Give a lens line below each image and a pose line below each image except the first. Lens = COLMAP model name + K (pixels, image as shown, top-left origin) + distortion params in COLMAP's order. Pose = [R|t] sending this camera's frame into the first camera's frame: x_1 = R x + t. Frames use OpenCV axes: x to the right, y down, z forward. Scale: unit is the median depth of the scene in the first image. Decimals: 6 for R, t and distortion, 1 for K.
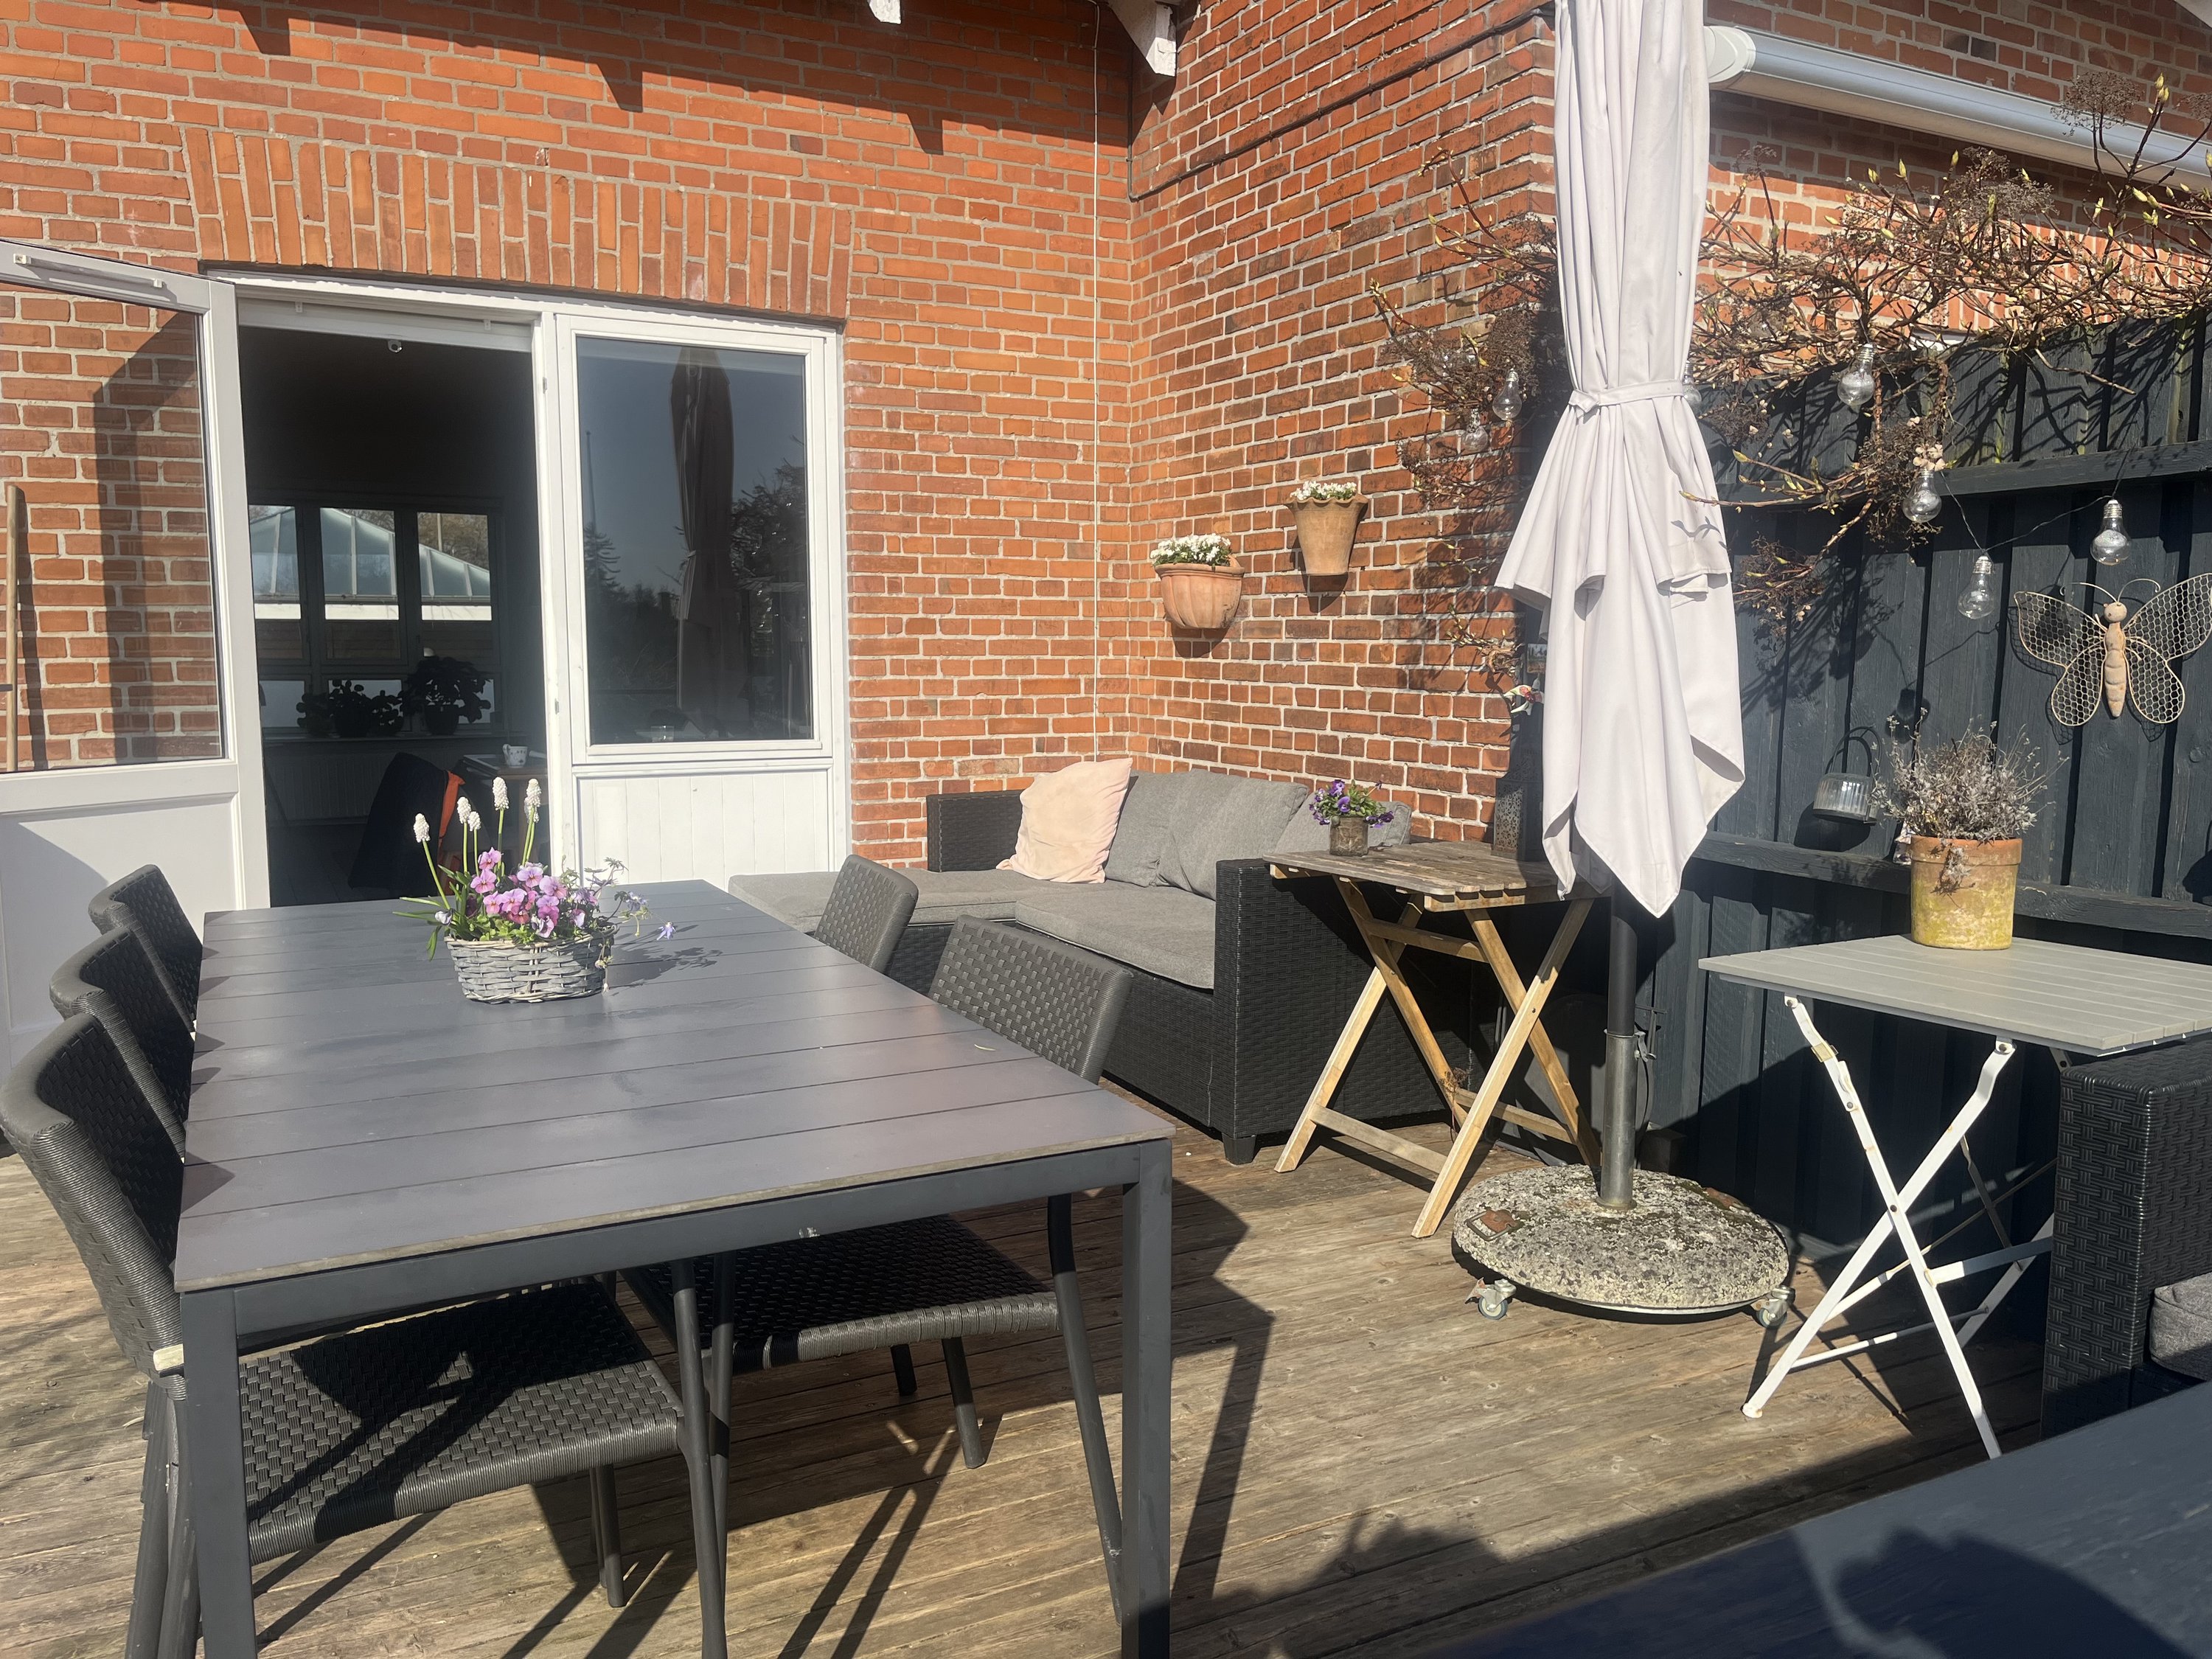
lens RADIAL K [[1686.6, 0, 1089.0], [0, 1686.6, 823.0], [0, 0, 1]] dist [0.031009, -0.003530]
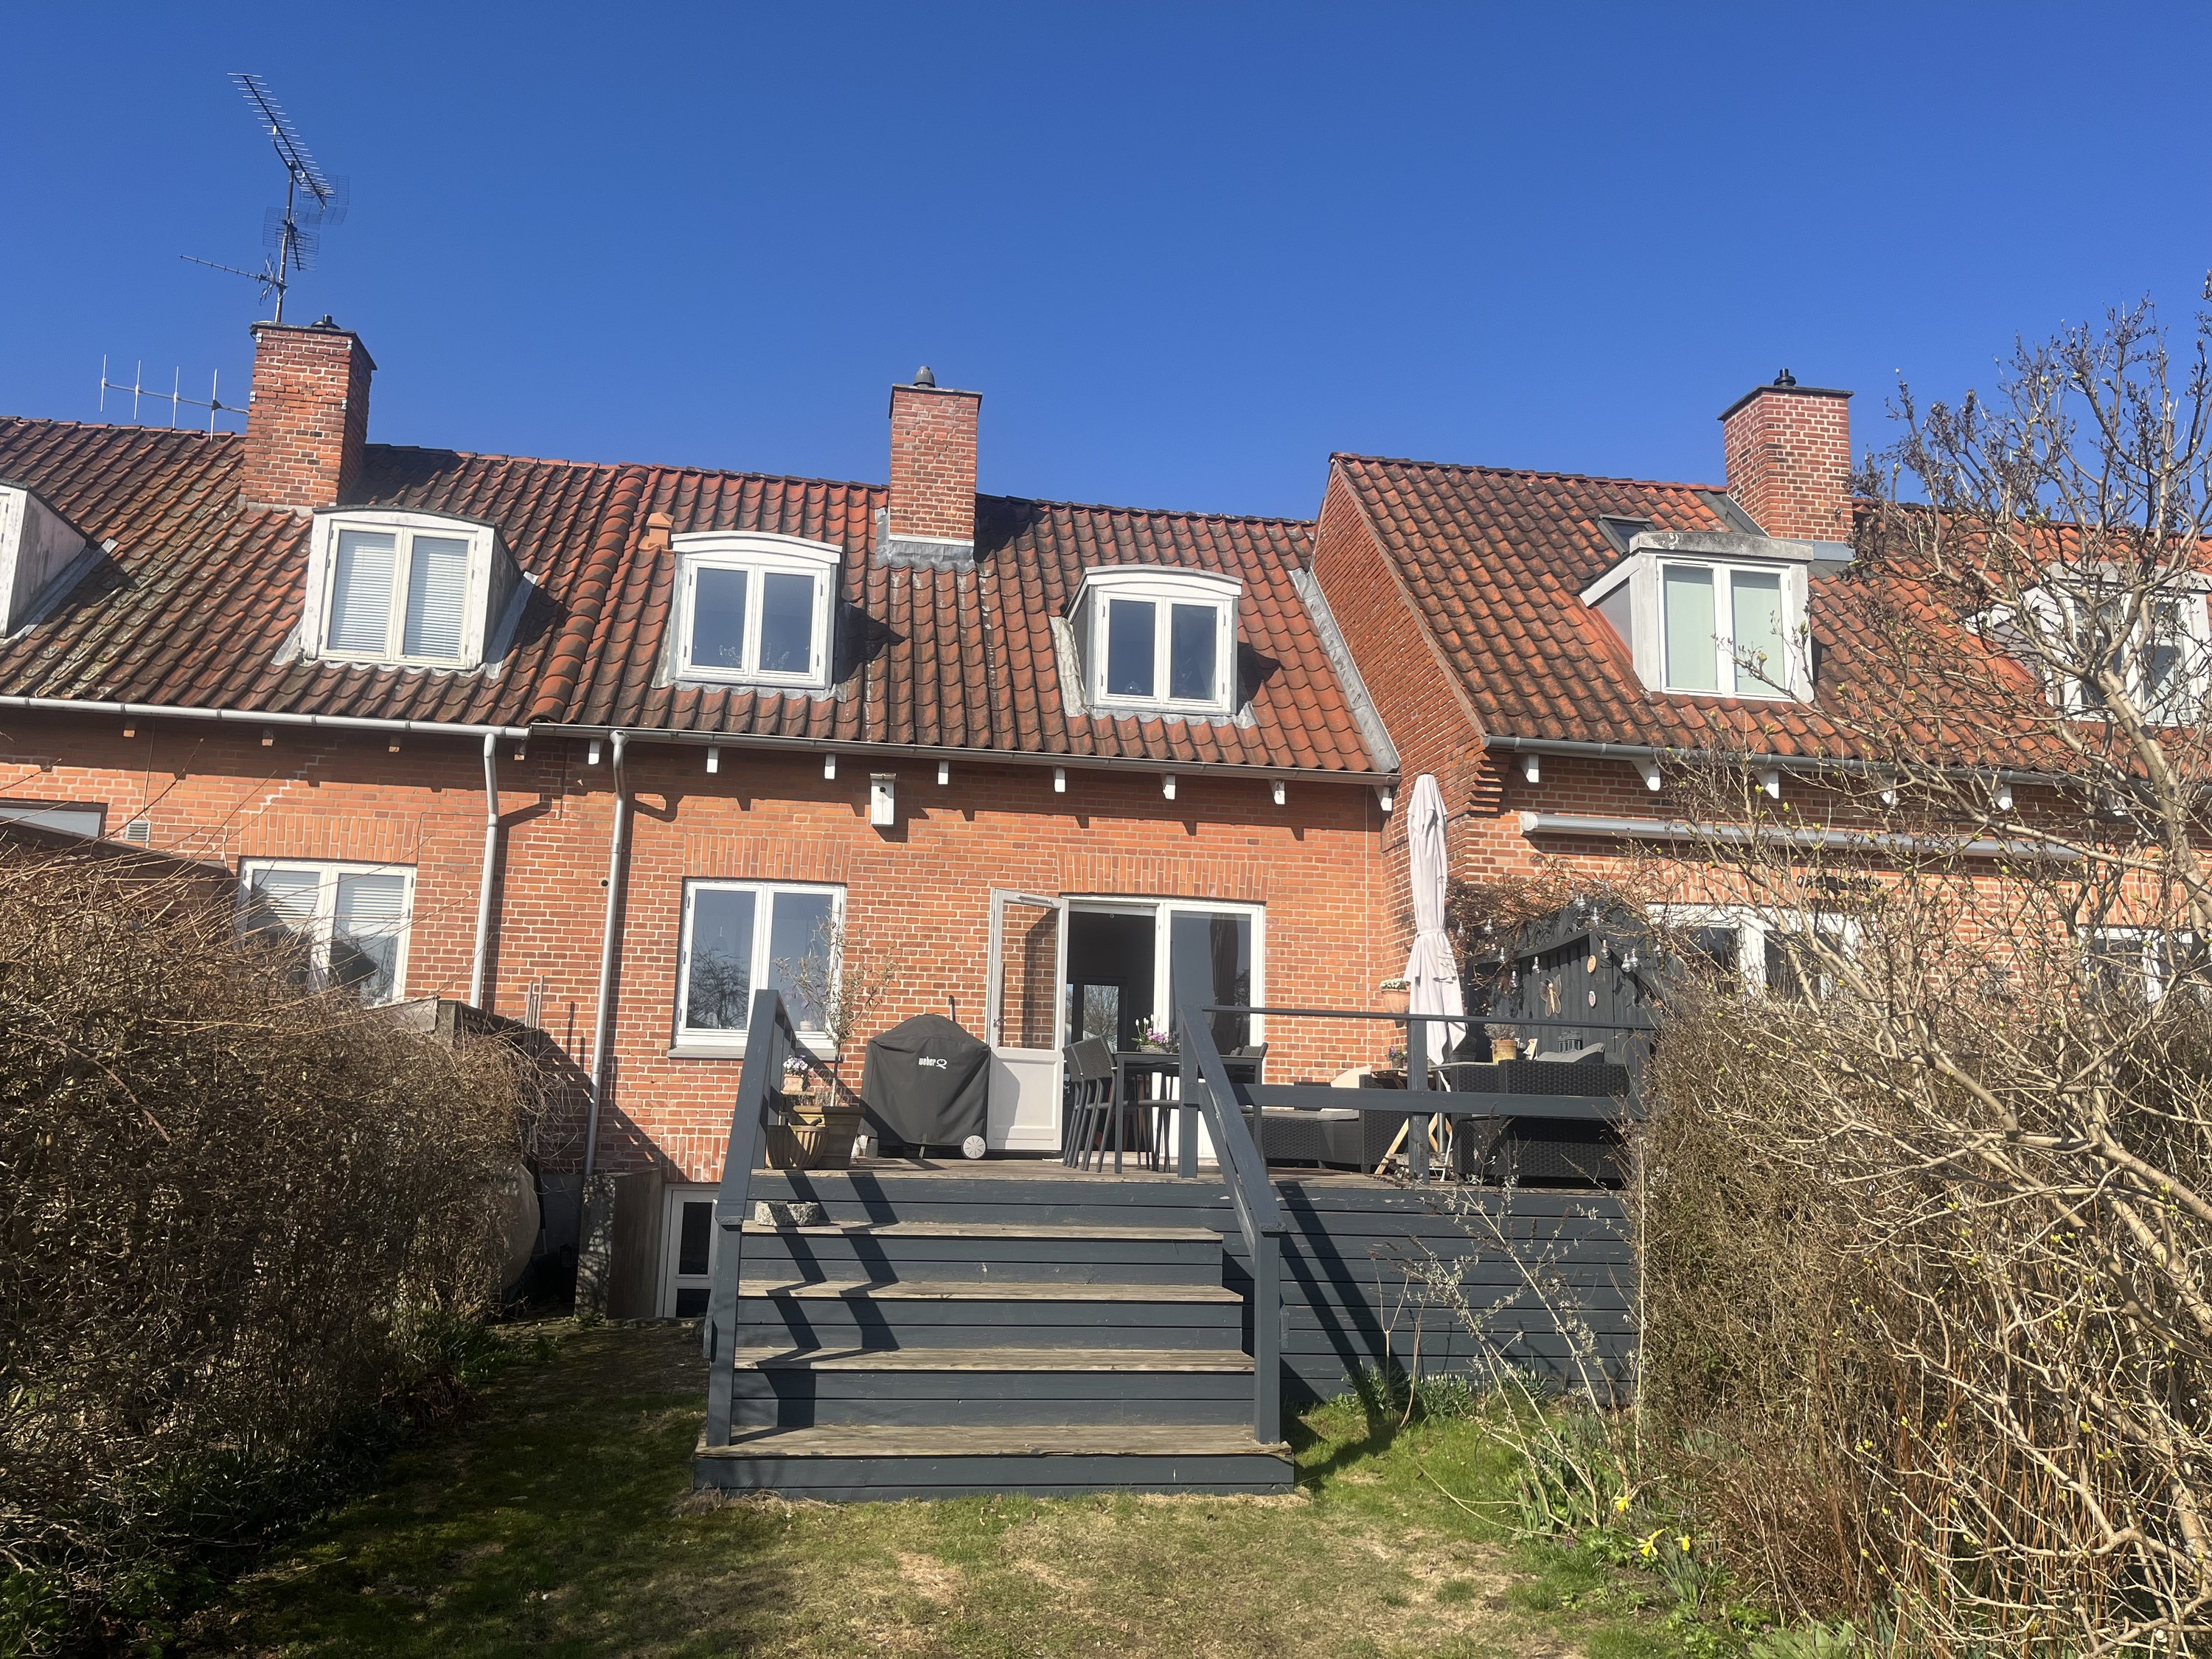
lens RADIAL K [[1686.6, 0, 1100.5], [0, 1686.6, 825.2], [0, 0, 1]] dist [0.031009, -0.003530]
pose [[0.948933, -0.031248, -0.313927, 0.492080], [-0.060221, 0.958843, -0.277477, 0.379102], [0.309678, 0.282212, 0.907996, -1.693346]]
